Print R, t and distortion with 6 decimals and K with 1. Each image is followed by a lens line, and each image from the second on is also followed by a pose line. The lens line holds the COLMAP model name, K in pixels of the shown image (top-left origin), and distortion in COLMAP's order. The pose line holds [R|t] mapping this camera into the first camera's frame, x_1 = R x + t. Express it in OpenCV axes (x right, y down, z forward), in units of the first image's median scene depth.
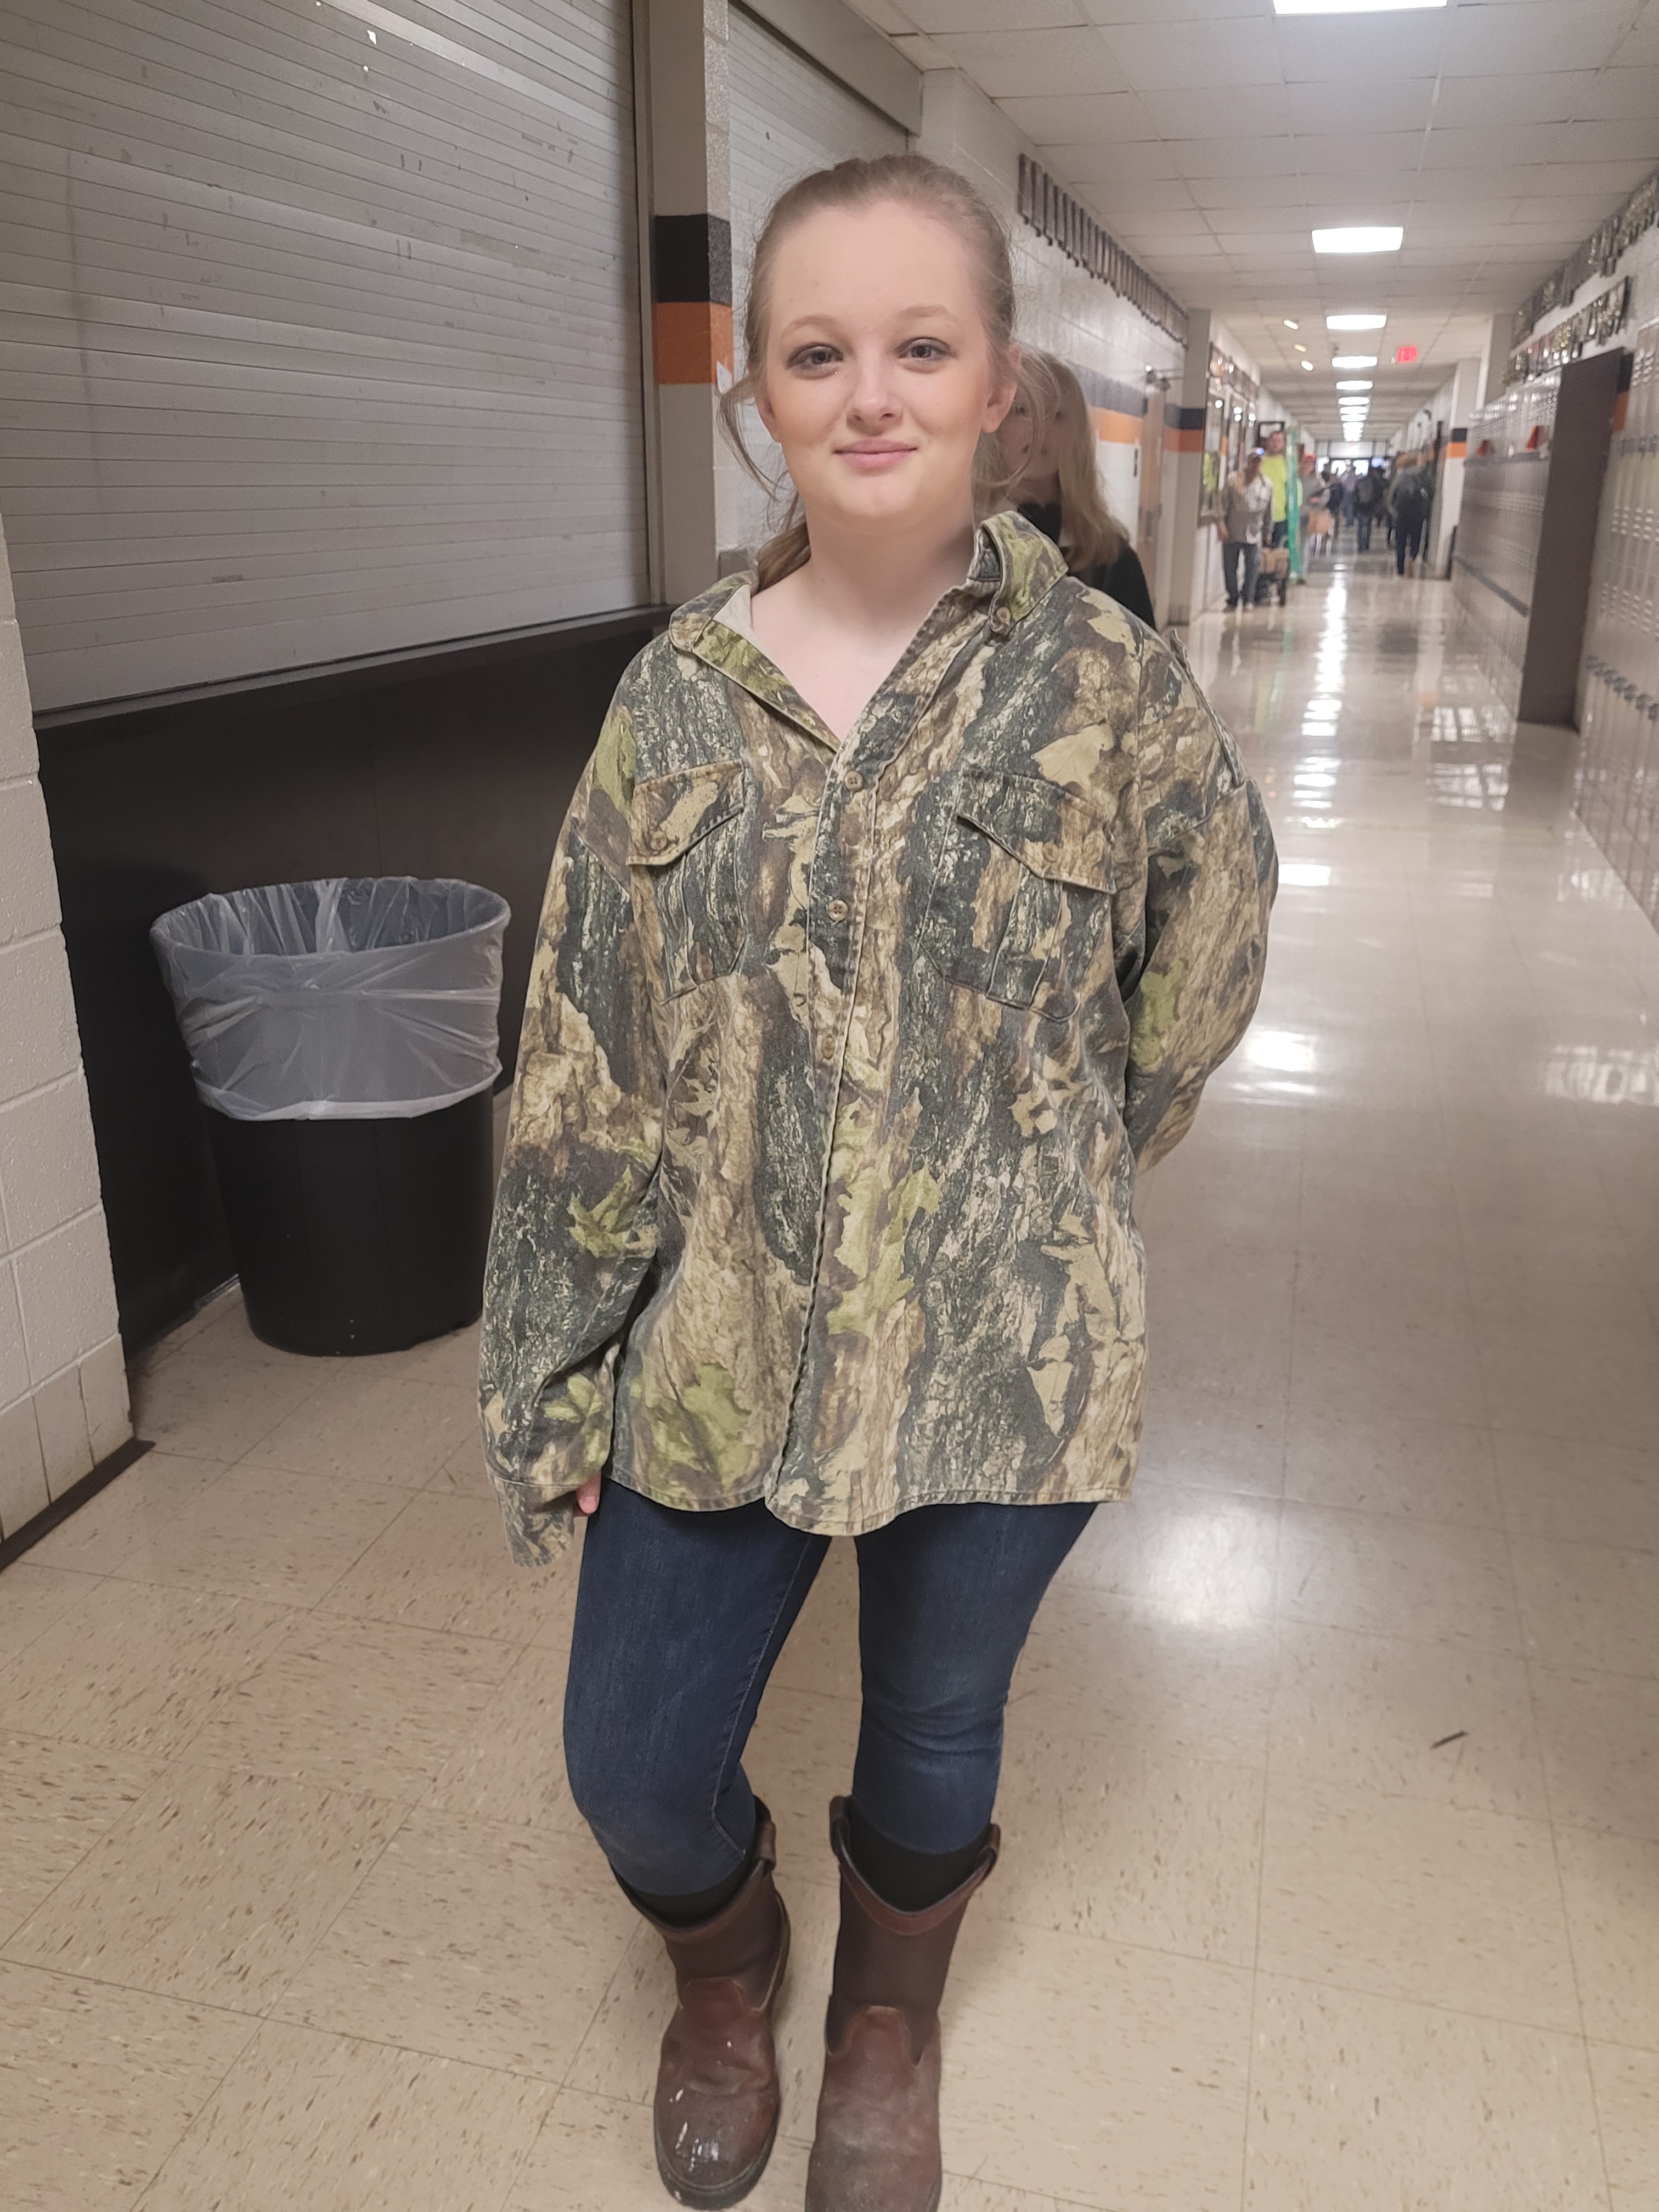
lens RADIAL K [[1715.7, 0, 824.1], [0, 1715.7, 1085.2], [0, 0, 1]] dist [0.049699, -0.054609]
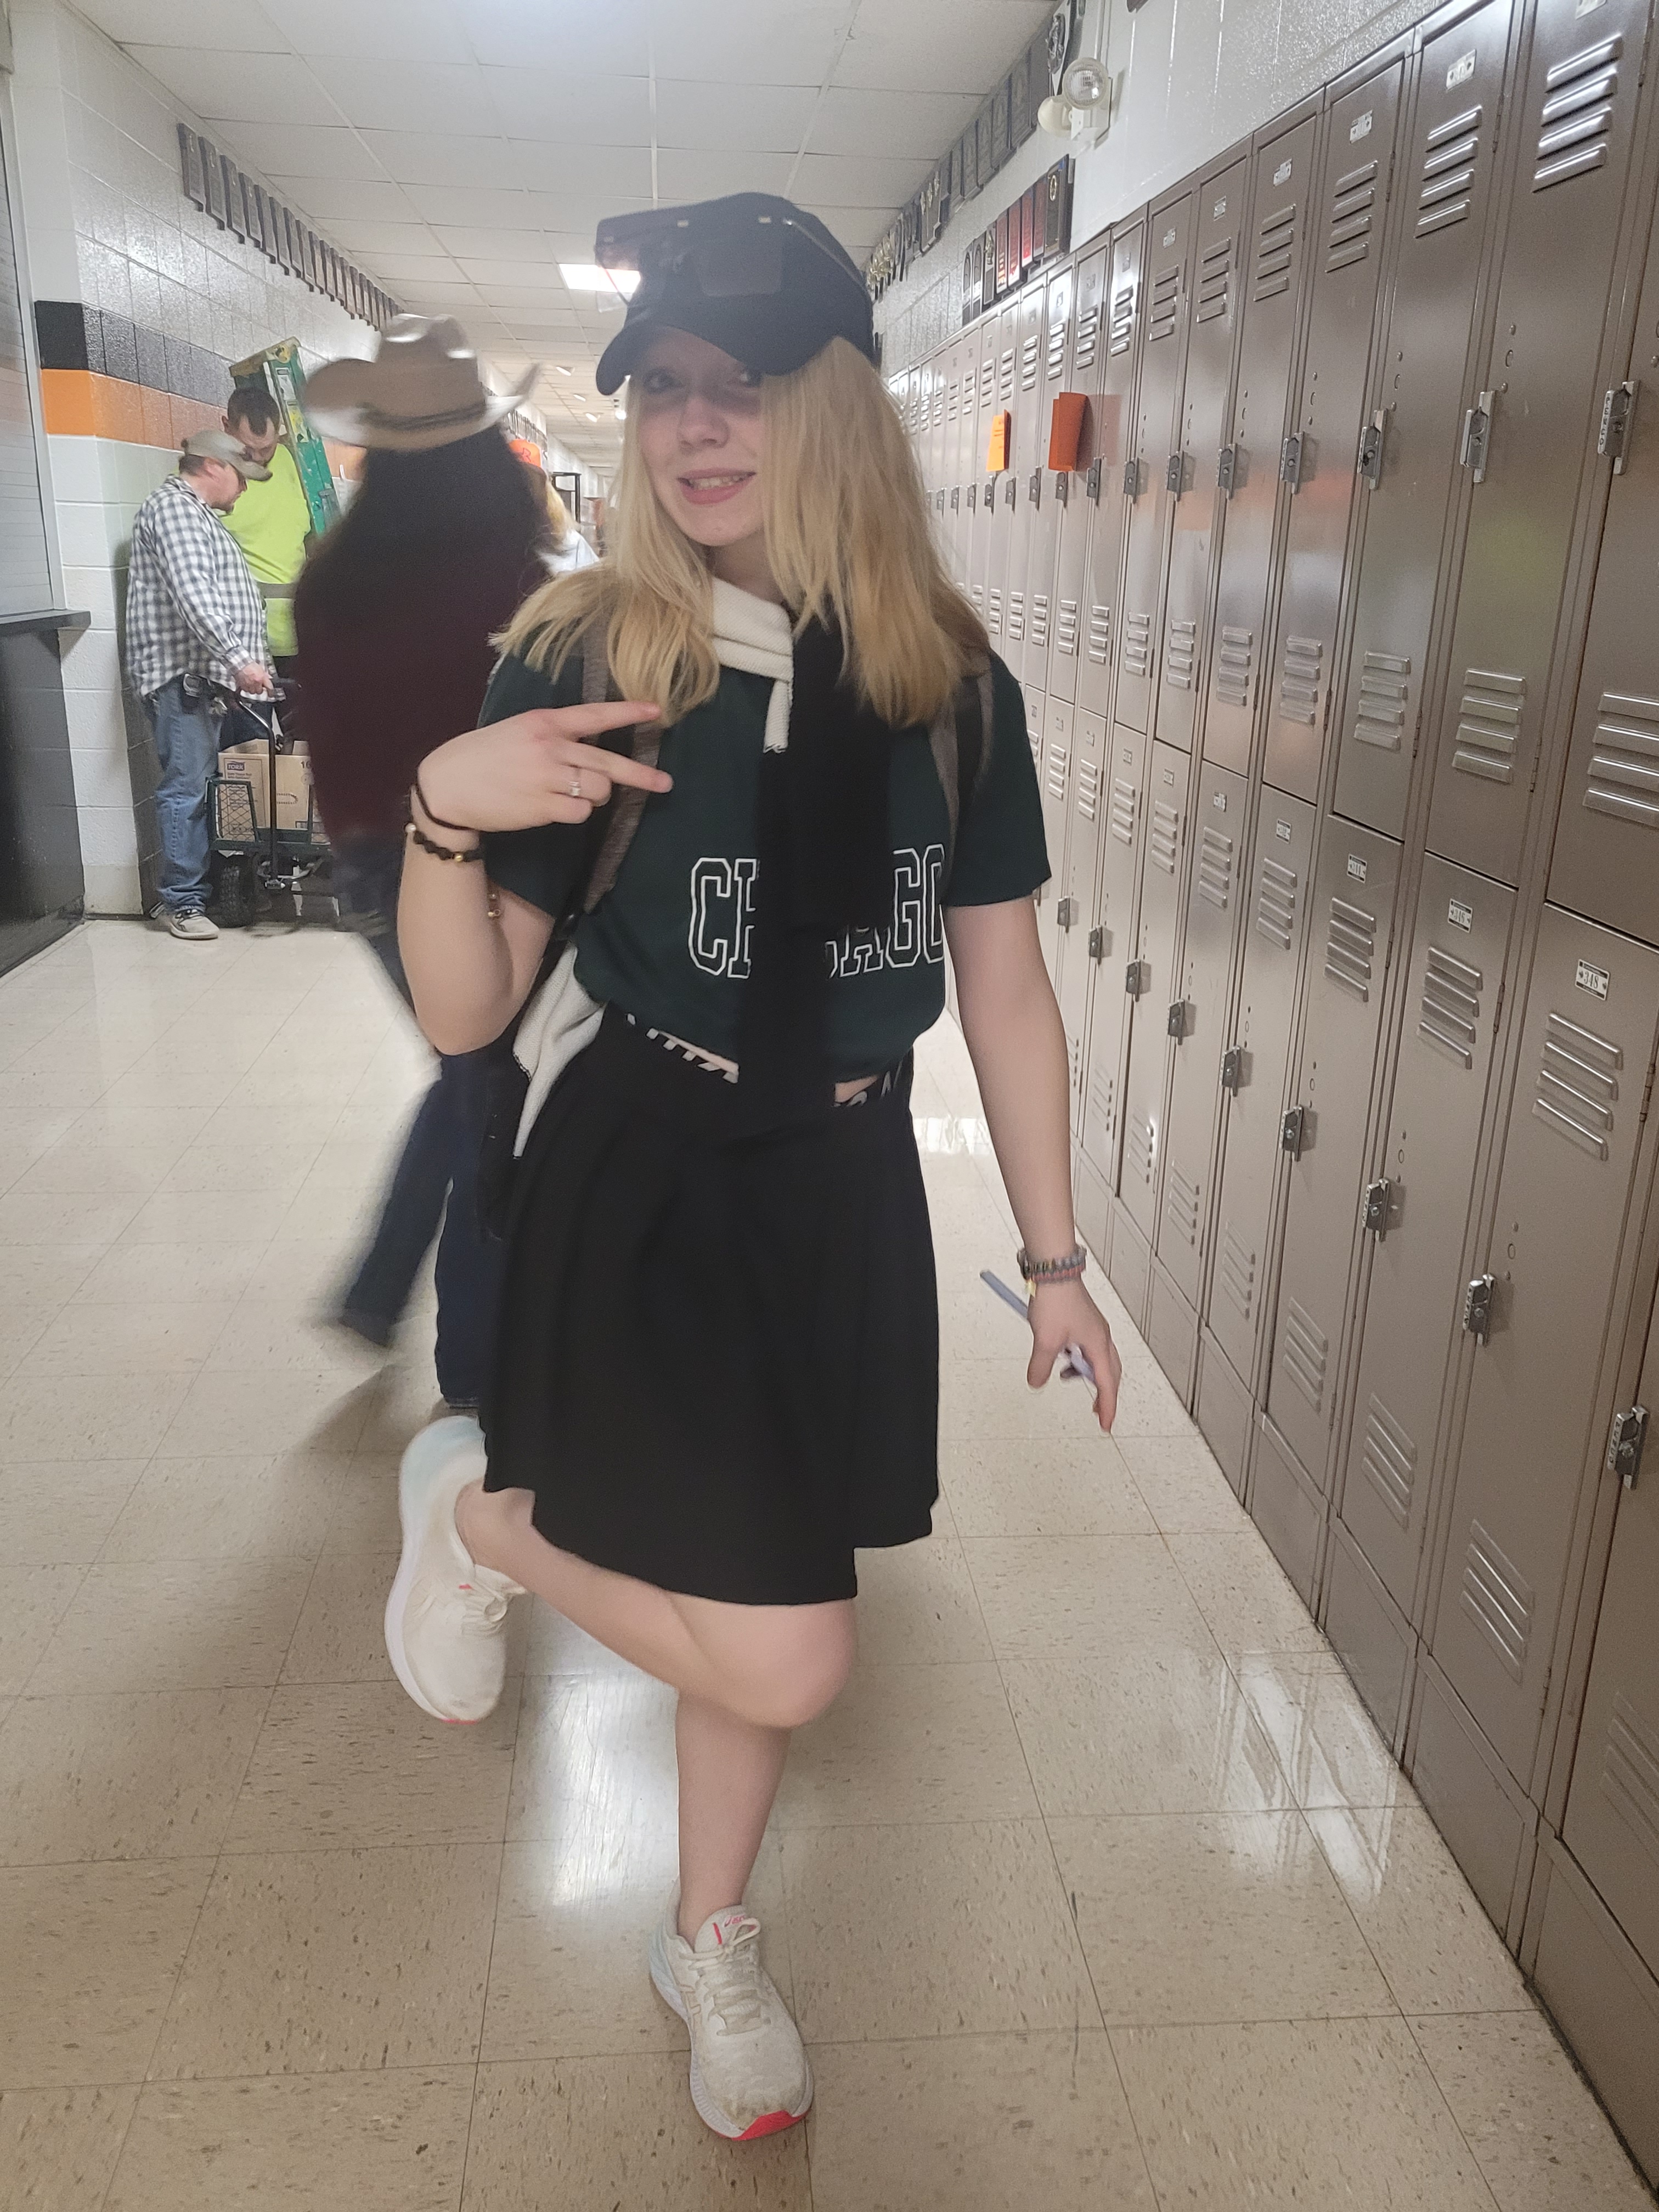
lens RADIAL K [[1715.7, 0, 824.1], [0, 1715.7, 1085.2], [0, 0, 1]] dist [0.049699, -0.054609]
pose [[0.932764, -0.085636, 0.350167, 0.135109], [0.094693, 0.995468, -0.008794, -0.091330], [-0.347827, 0.041361, 0.936646, 0.270569]]
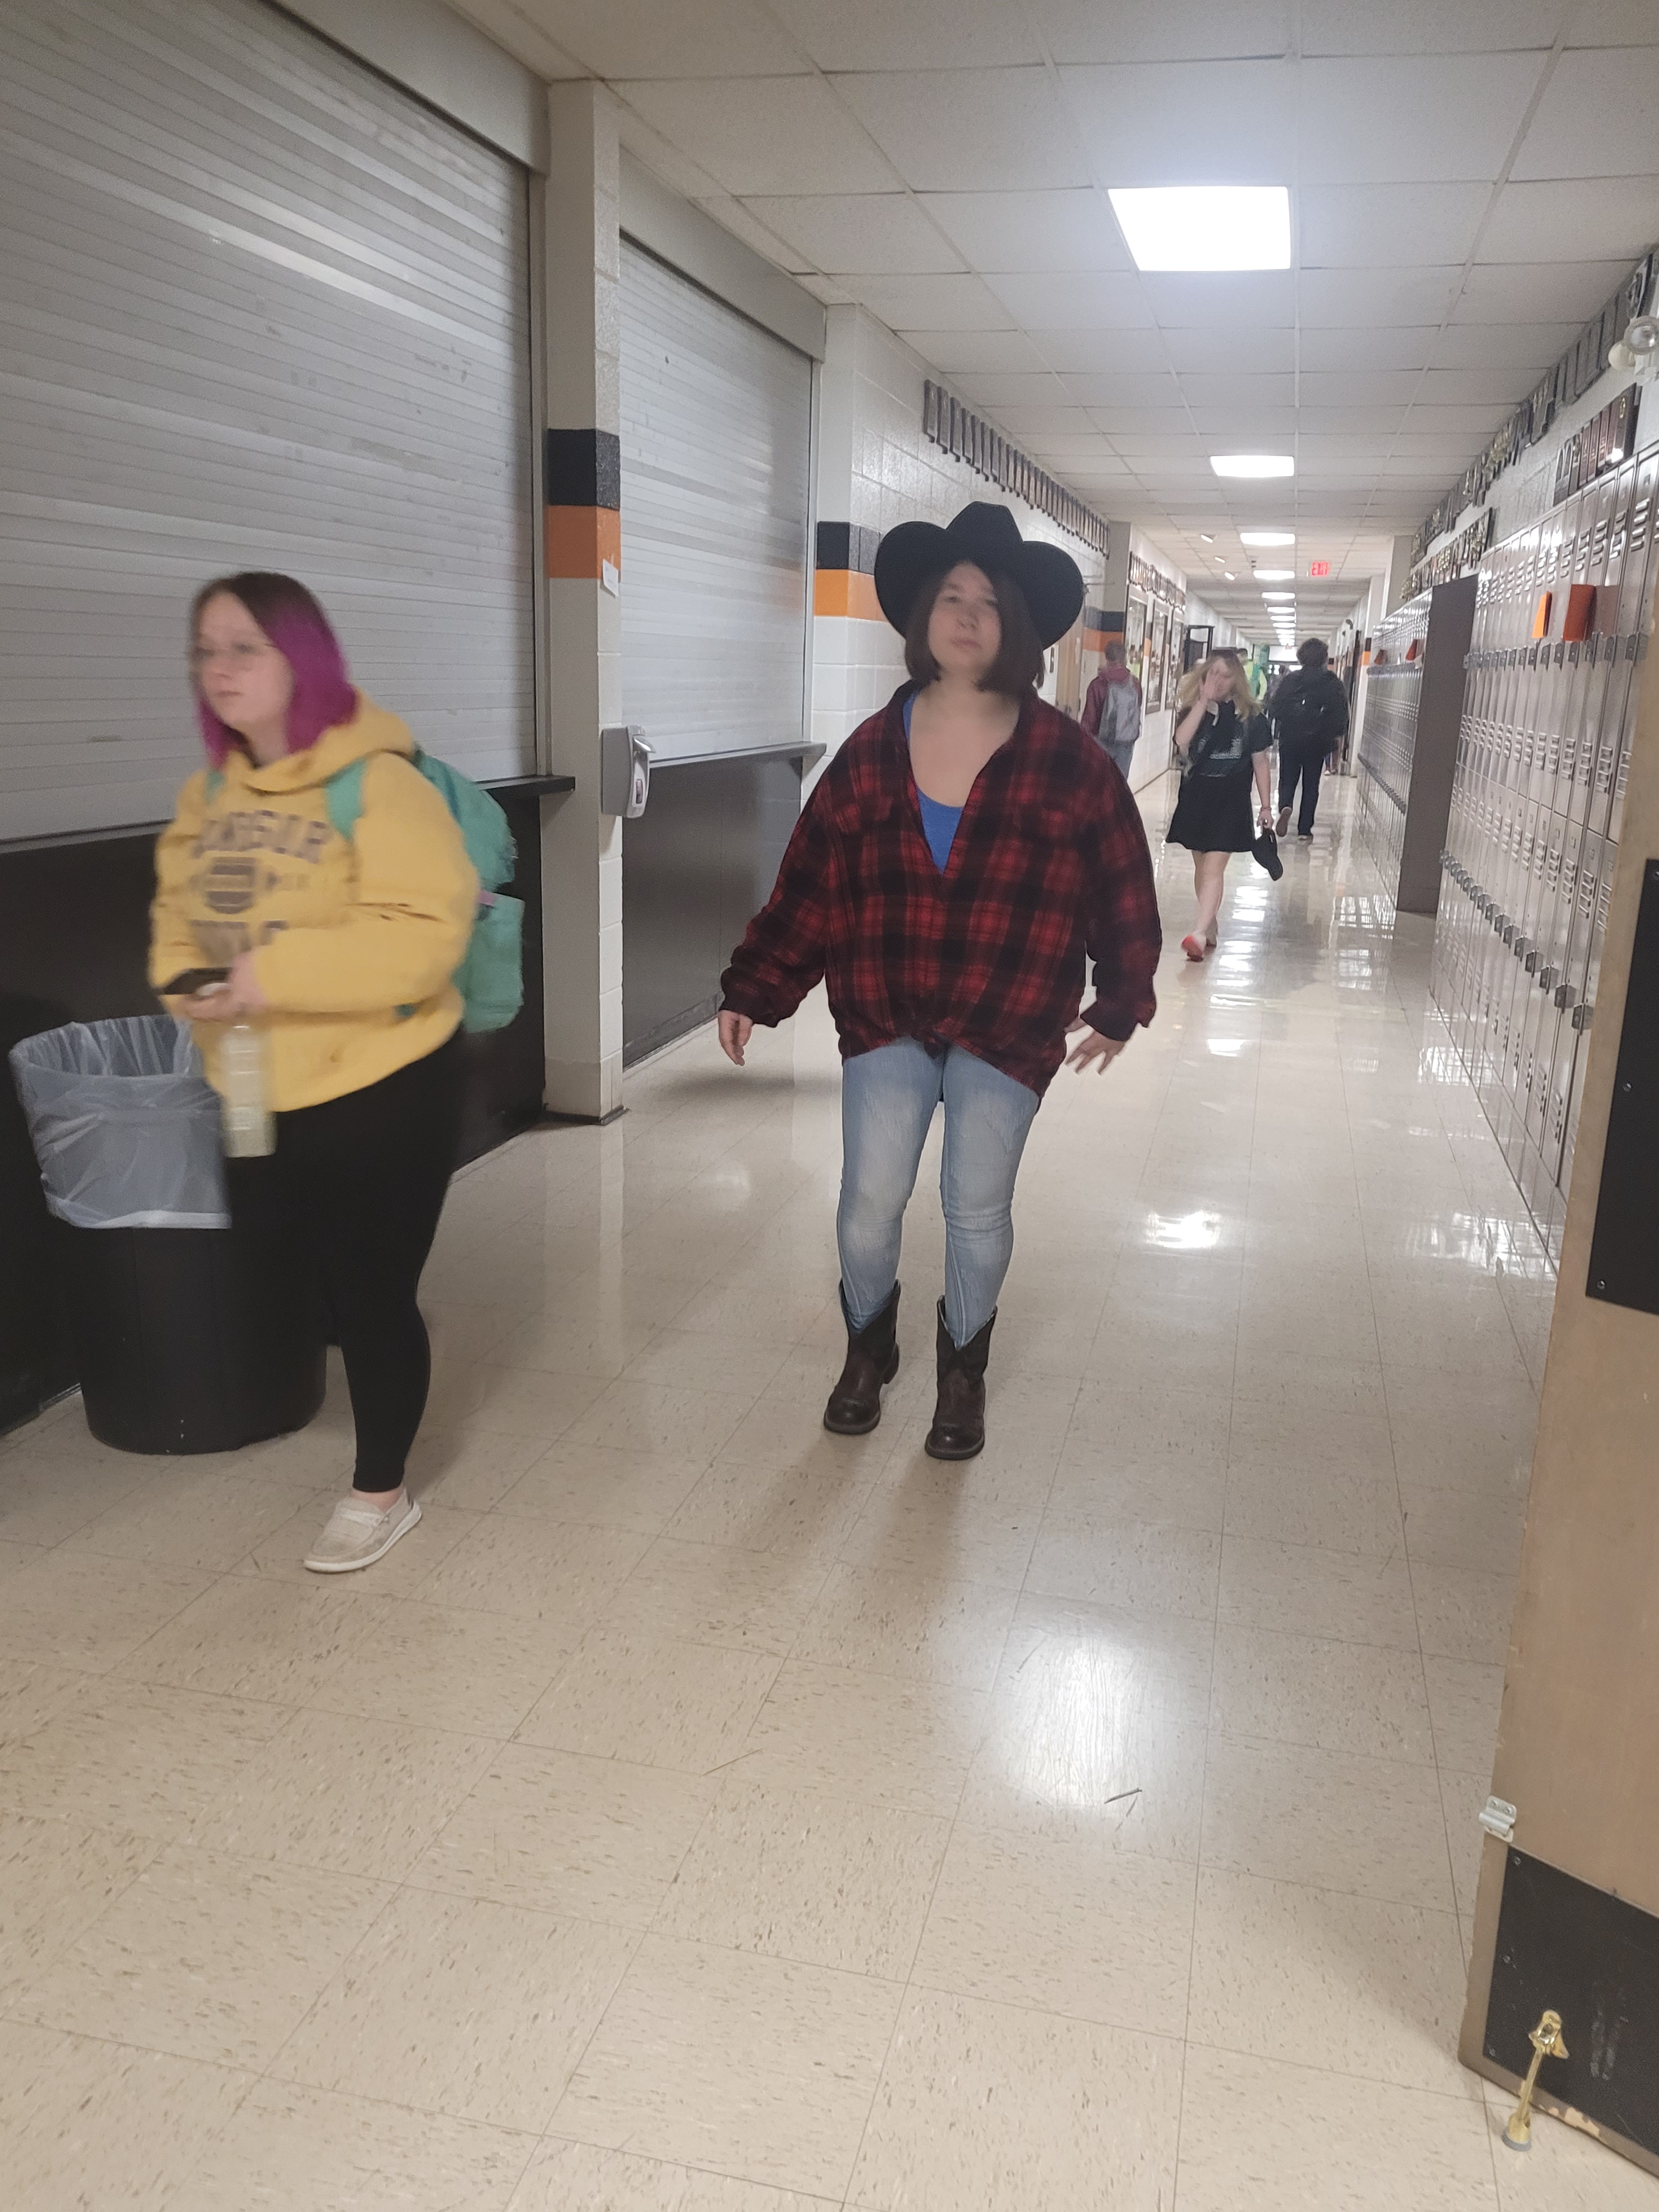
lens RADIAL K [[1700.1, 0, 843.6], [0, 1700.1, 1122.7], [0, 0, 1]] dist [0.059953, -0.055376]
pose [[0.999058, 0.024231, 0.036013, 0.065028], [-0.021441, 0.996883, -0.075928, 0.016807], [-0.037740, 0.075085, 0.996463, -0.063978]]
